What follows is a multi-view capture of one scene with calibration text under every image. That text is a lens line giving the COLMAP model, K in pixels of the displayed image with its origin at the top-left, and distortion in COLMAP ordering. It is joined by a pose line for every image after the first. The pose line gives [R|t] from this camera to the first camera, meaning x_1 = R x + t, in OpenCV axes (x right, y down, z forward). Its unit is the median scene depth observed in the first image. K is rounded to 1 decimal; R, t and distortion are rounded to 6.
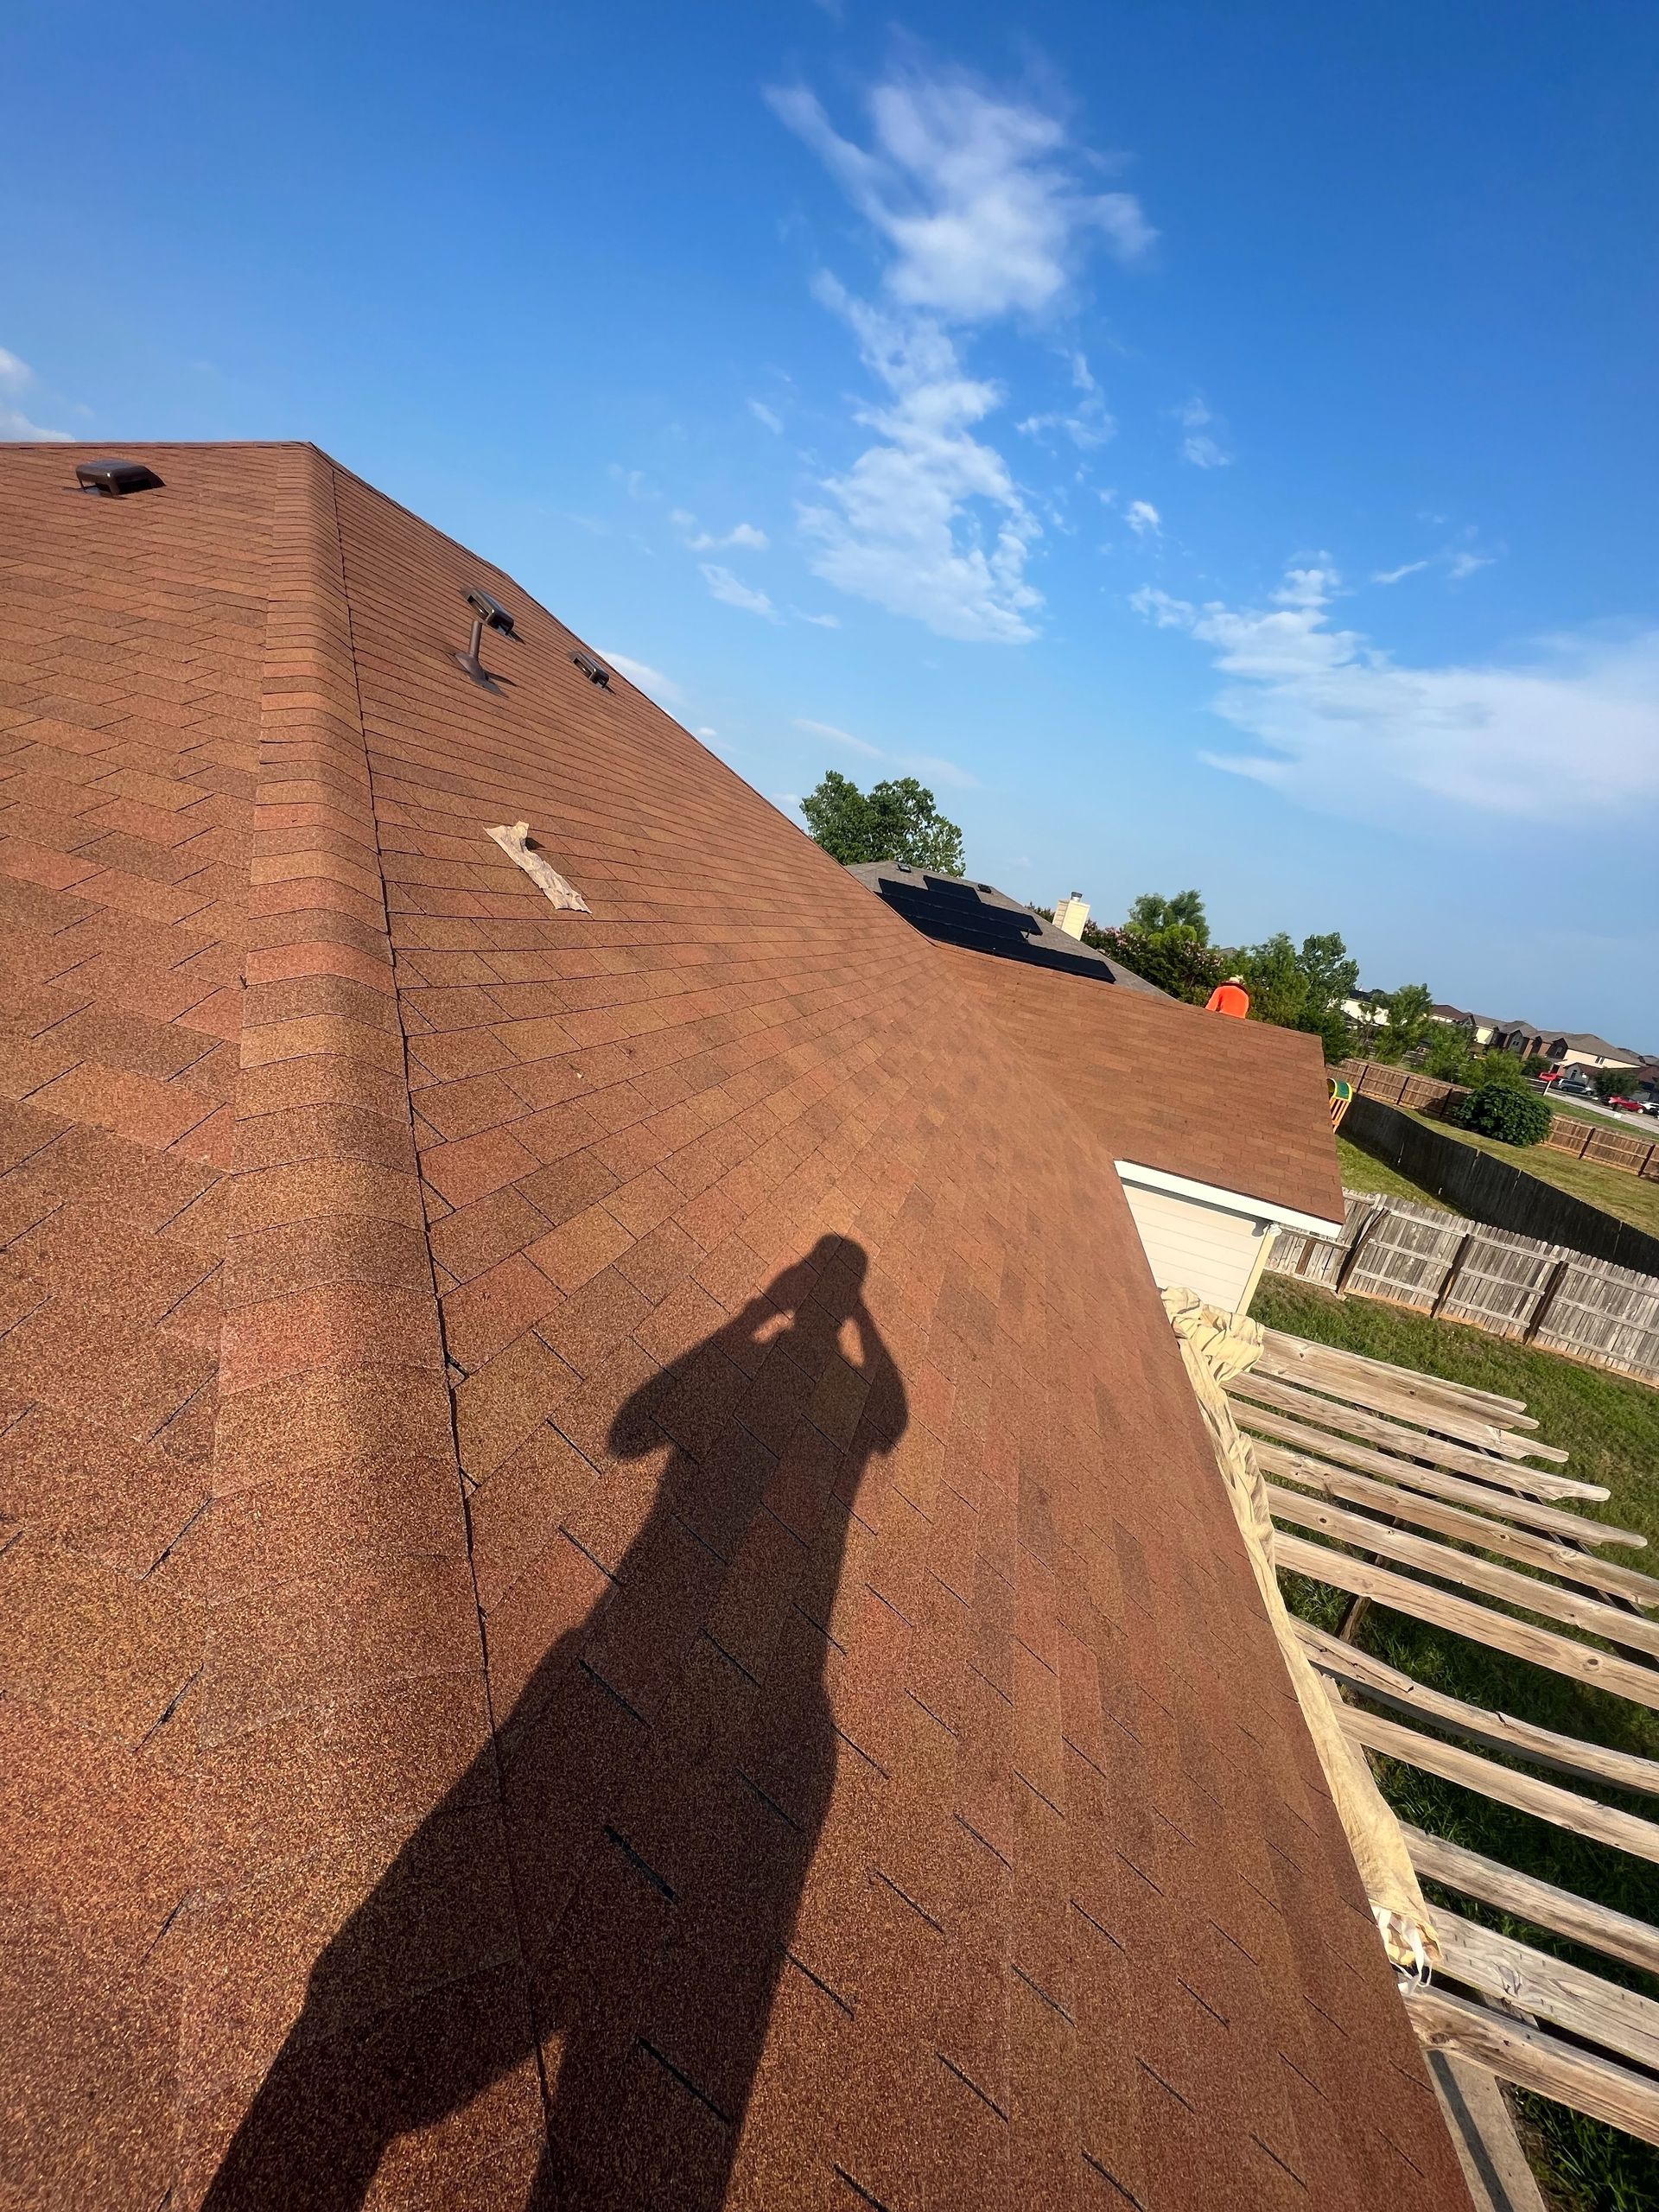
lens RADIAL K [[886.9, 0, 829.5], [0, 886.9, 1106.0], [0, 0, 1]] dist [-0.002568, 0.000616]
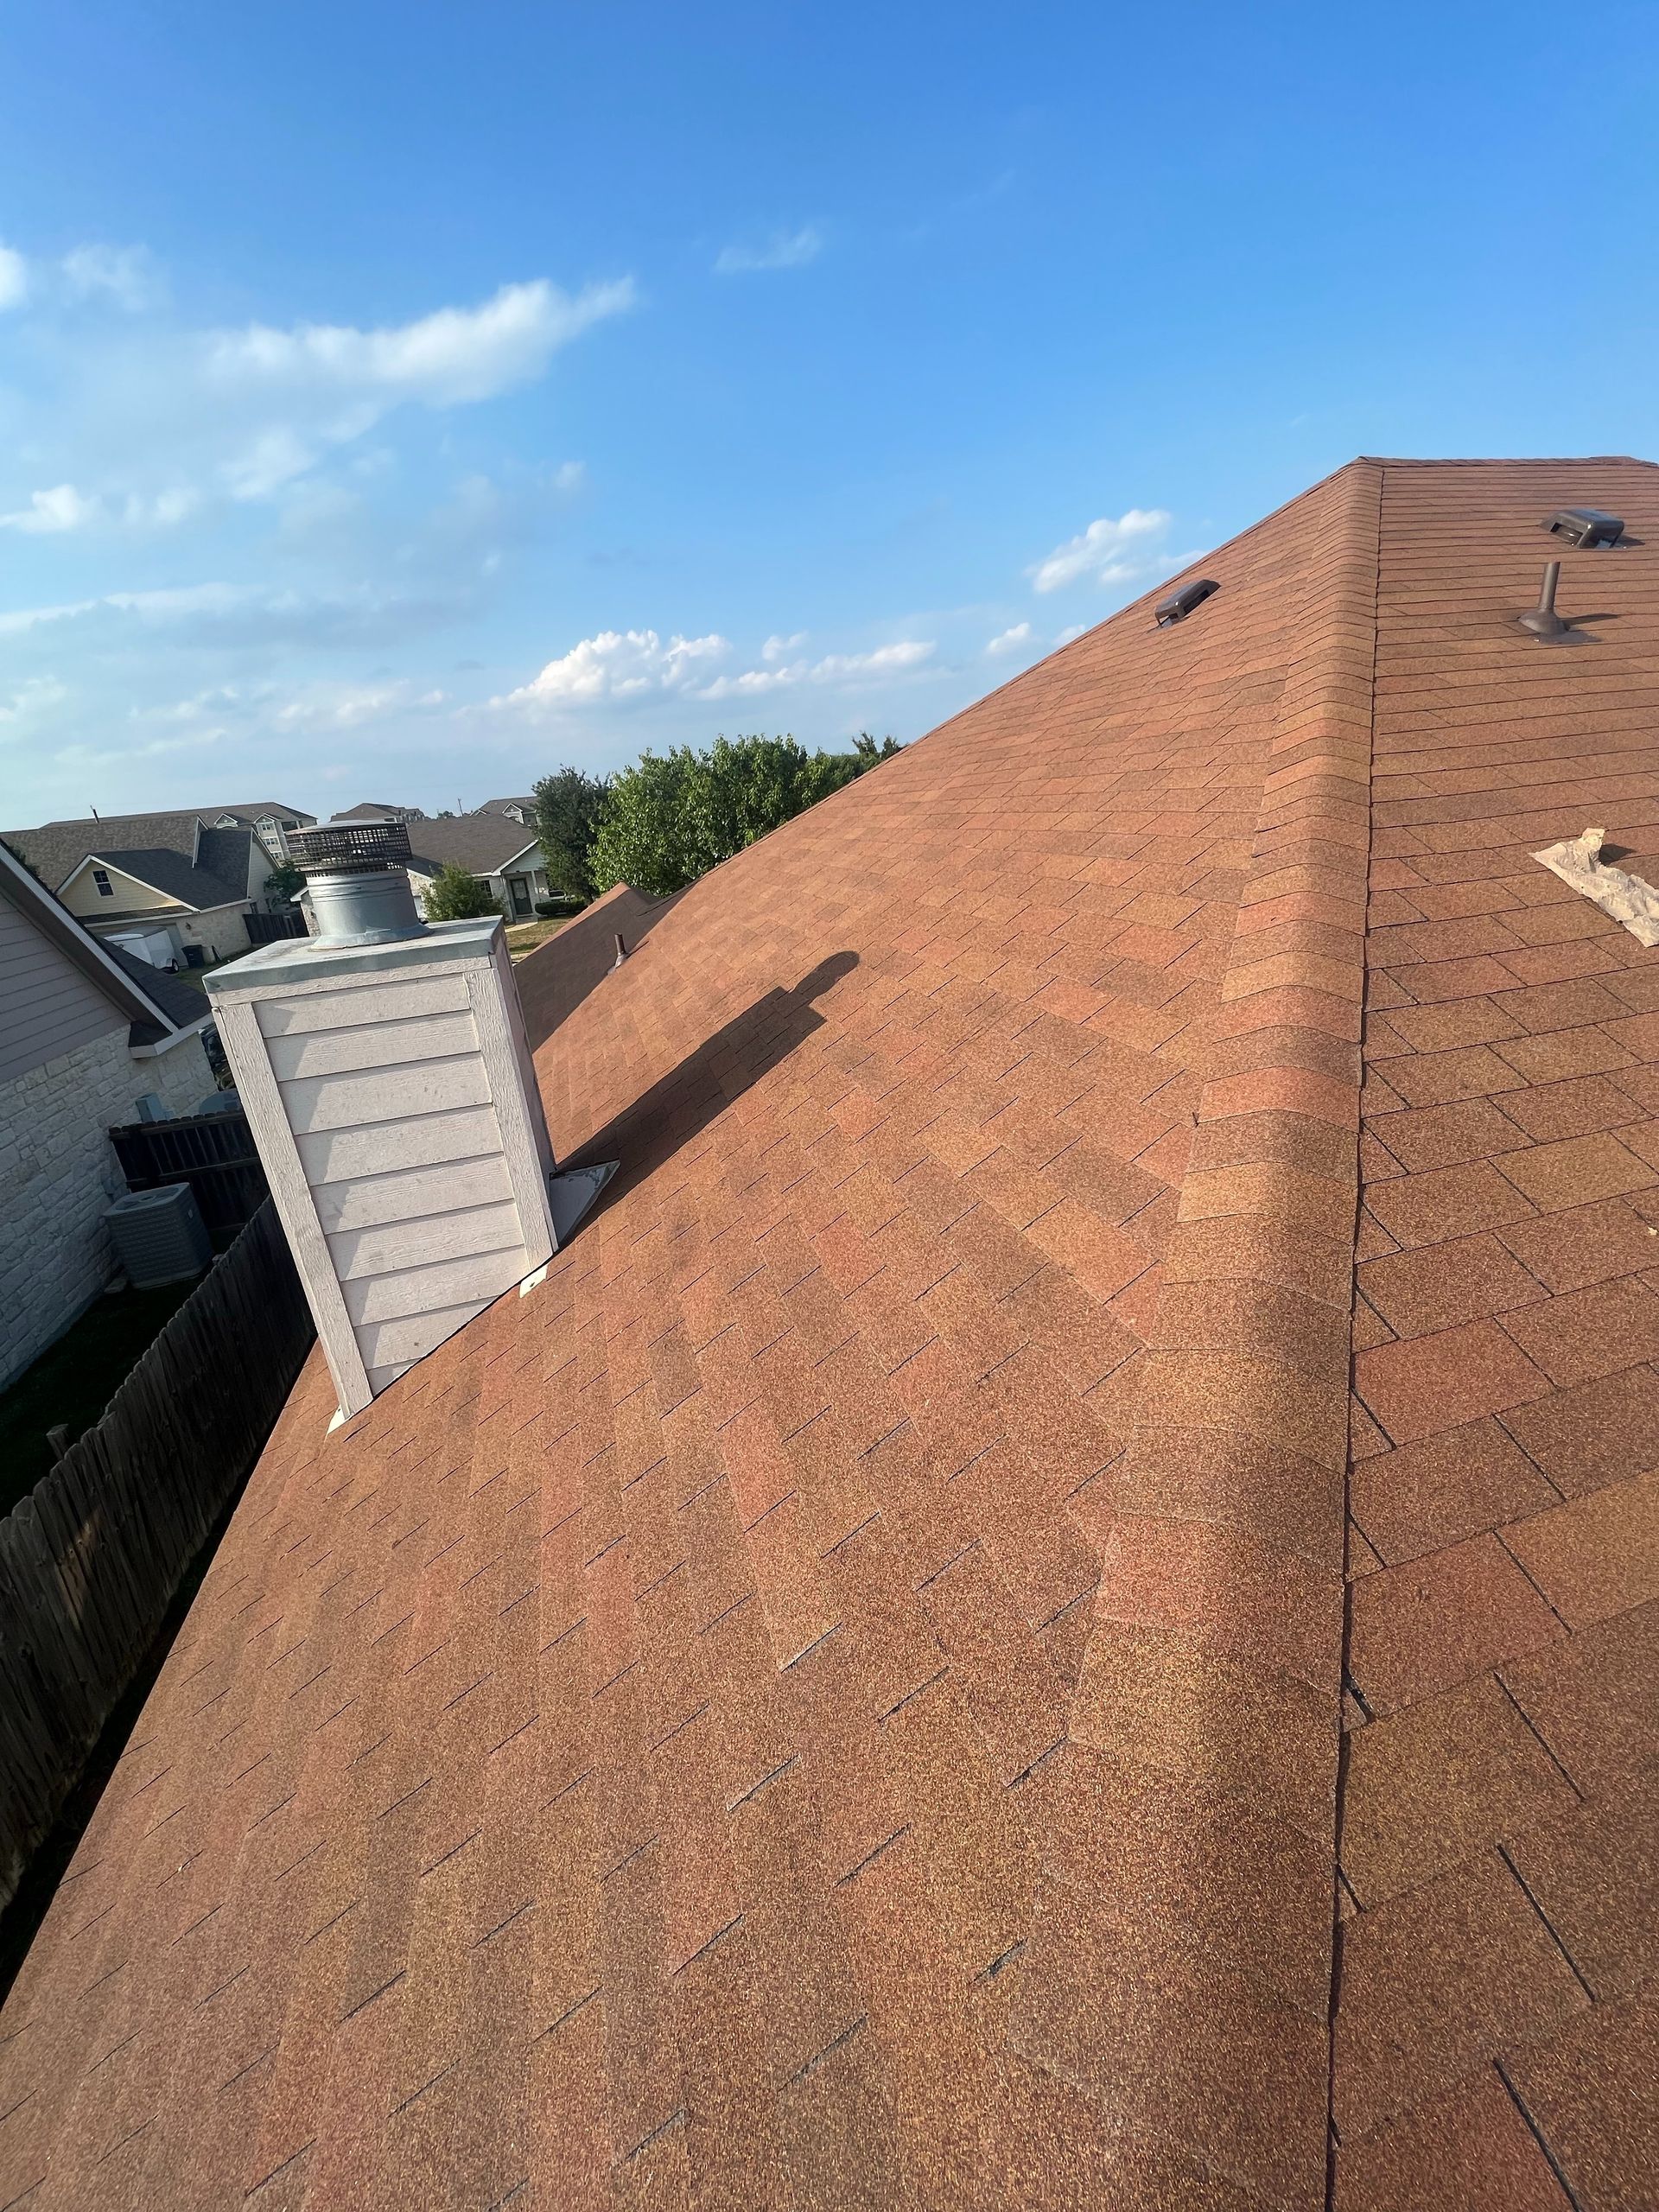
lens RADIAL K [[886.9, 0, 829.5], [0, 886.9, 1106.0], [0, 0, 1]] dist [-0.002568, 0.000616]
pose [[0.461435, 0.014449, -0.887056, 0.022335], [-0.014737, 0.999854, 0.008621, -0.138689], [0.887052, 0.009095, 0.461581, 0.161886]]
